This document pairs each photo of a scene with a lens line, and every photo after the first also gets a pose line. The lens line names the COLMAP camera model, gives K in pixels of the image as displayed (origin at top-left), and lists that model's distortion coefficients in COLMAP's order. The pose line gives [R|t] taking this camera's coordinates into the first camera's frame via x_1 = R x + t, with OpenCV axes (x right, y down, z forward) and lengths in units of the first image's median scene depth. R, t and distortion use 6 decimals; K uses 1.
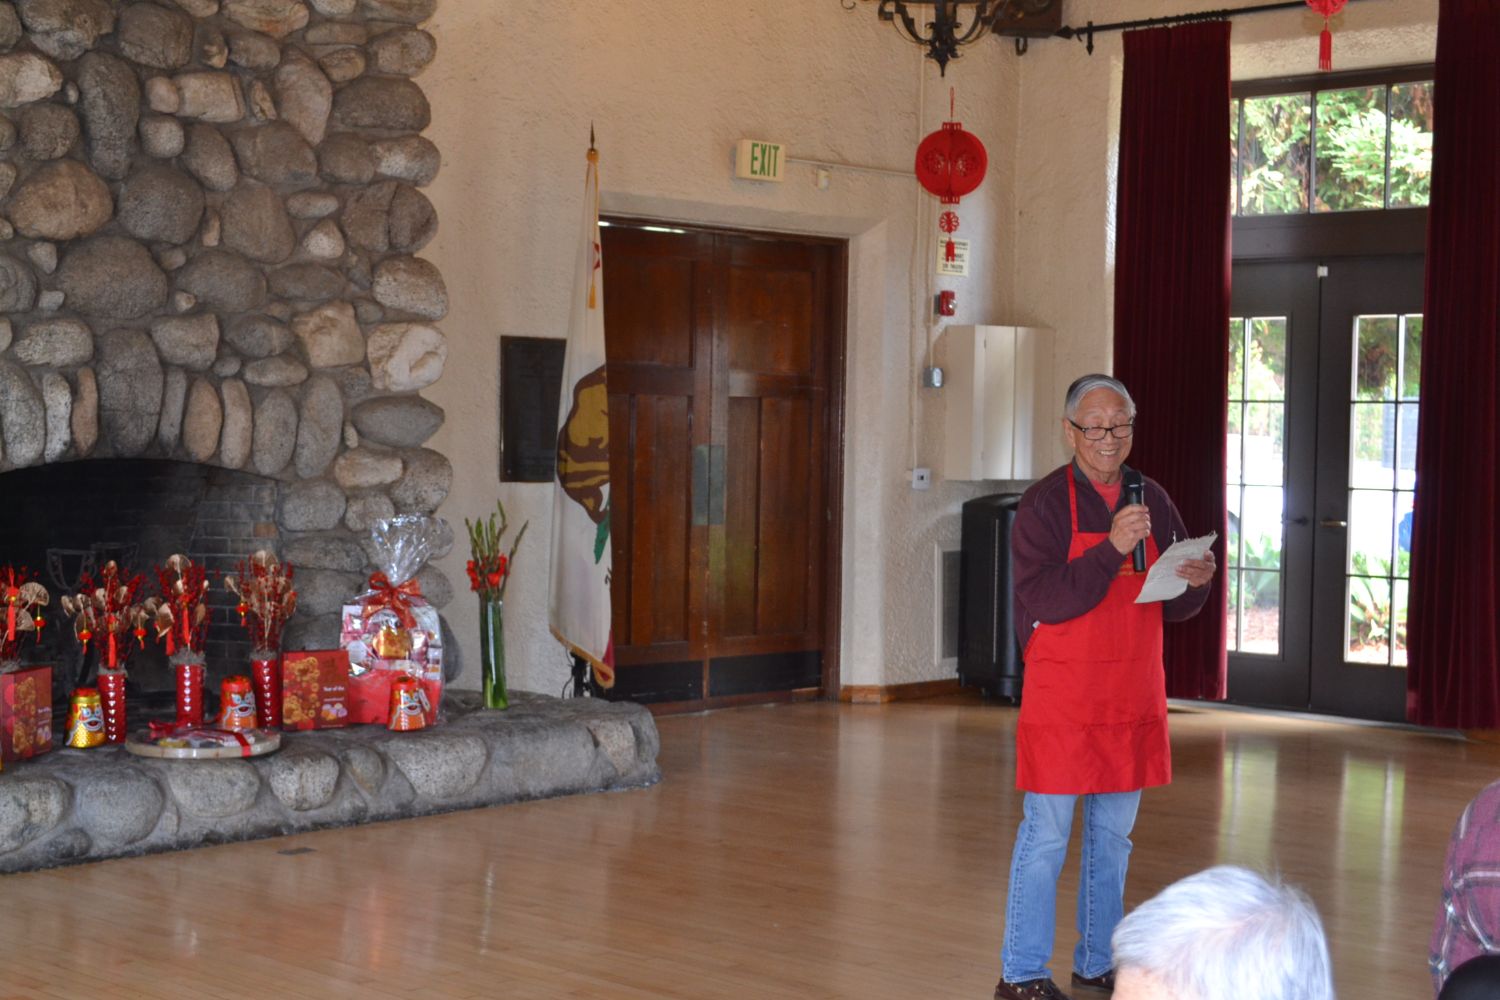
lens RADIAL K [[2408.0, 0, 750.0], [0, 2408.0, 500.0], [0, 0, 1]] dist [-0.017353, 0.053332]
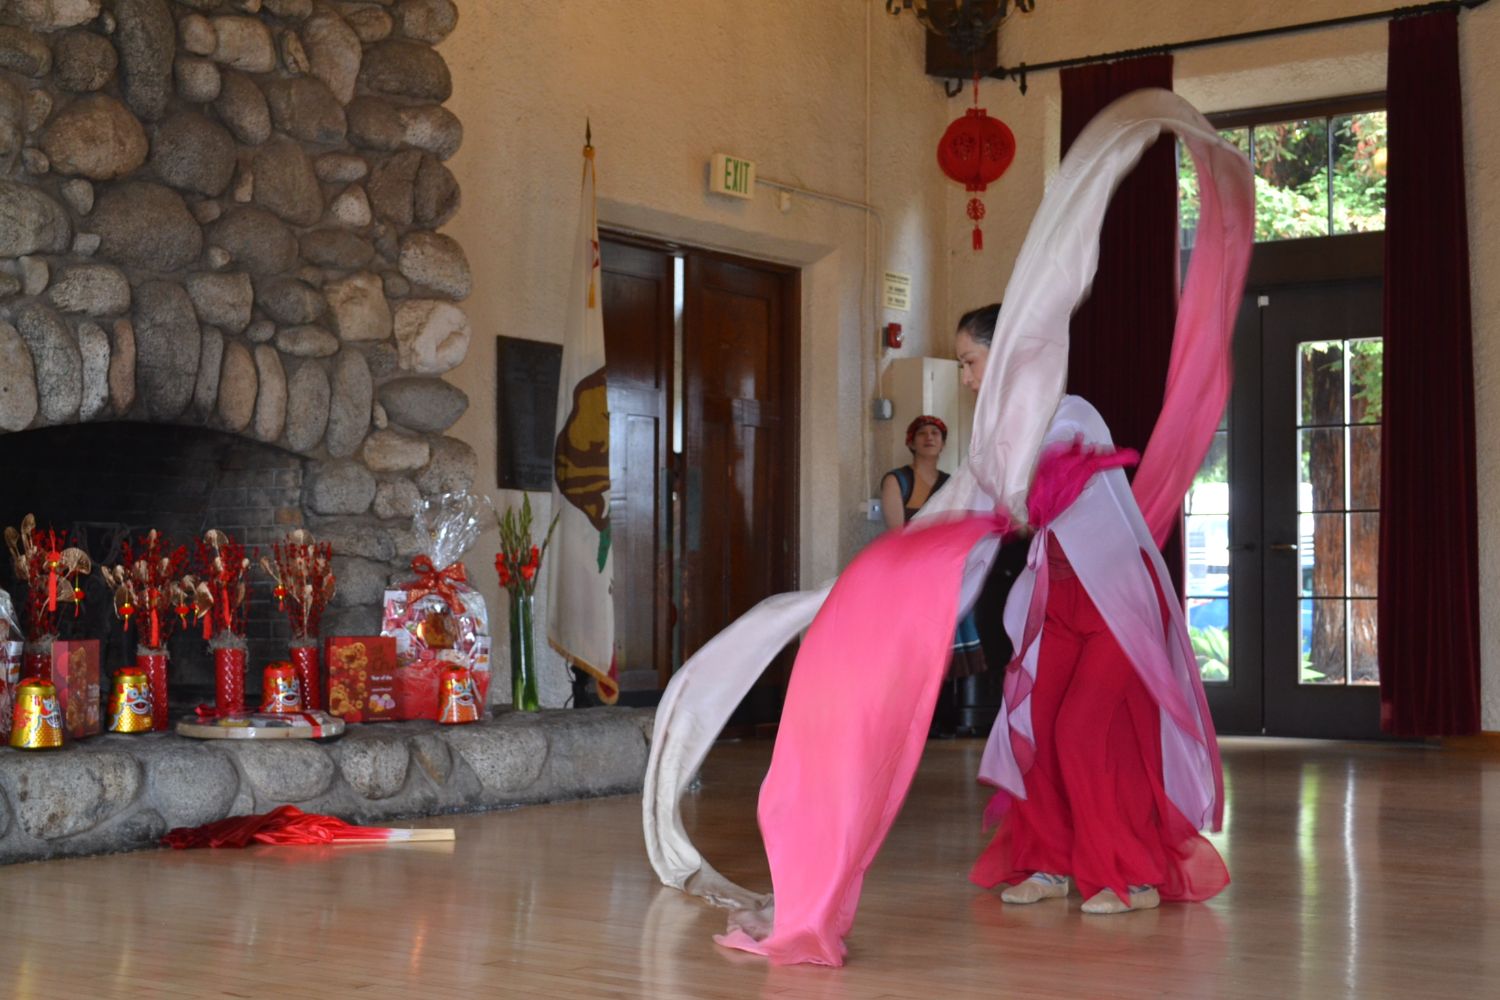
lens RADIAL K [[2262.6, 0, 750.0], [0, 2262.6, 500.0], [0, 0, 1]] dist [-0.022991, 0.008395]
pose [[0.990905, -0.008193, 0.134316, -0.145907], [0.017956, 0.997269, -0.071632, 0.073536], [-0.133362, 0.073393, 0.988346, 0.120285]]
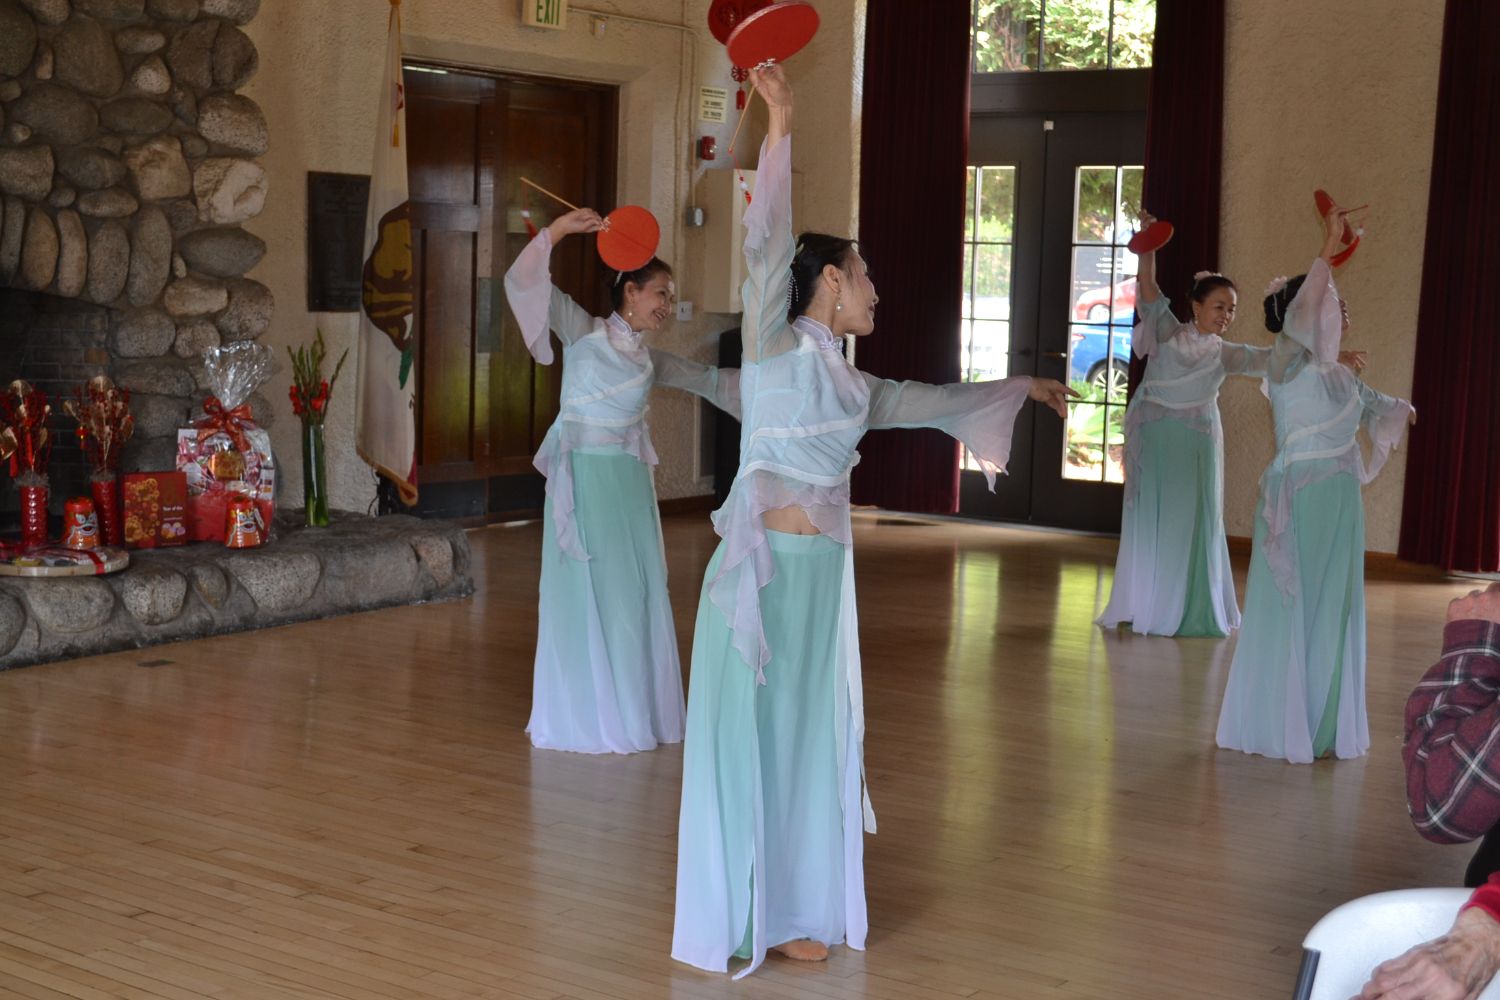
lens RADIAL K [[2197.0, 0, 750.0], [0, 2197.0, 500.0], [0, 0, 1]] dist [-0.026132, 0.036216]
pose [[0.989041, -0.004124, 0.147583, -0.063815], [-0.007405, 0.996966, 0.077484, -0.001165], [-0.147454, -0.077728, 0.986010, 0.019974]]
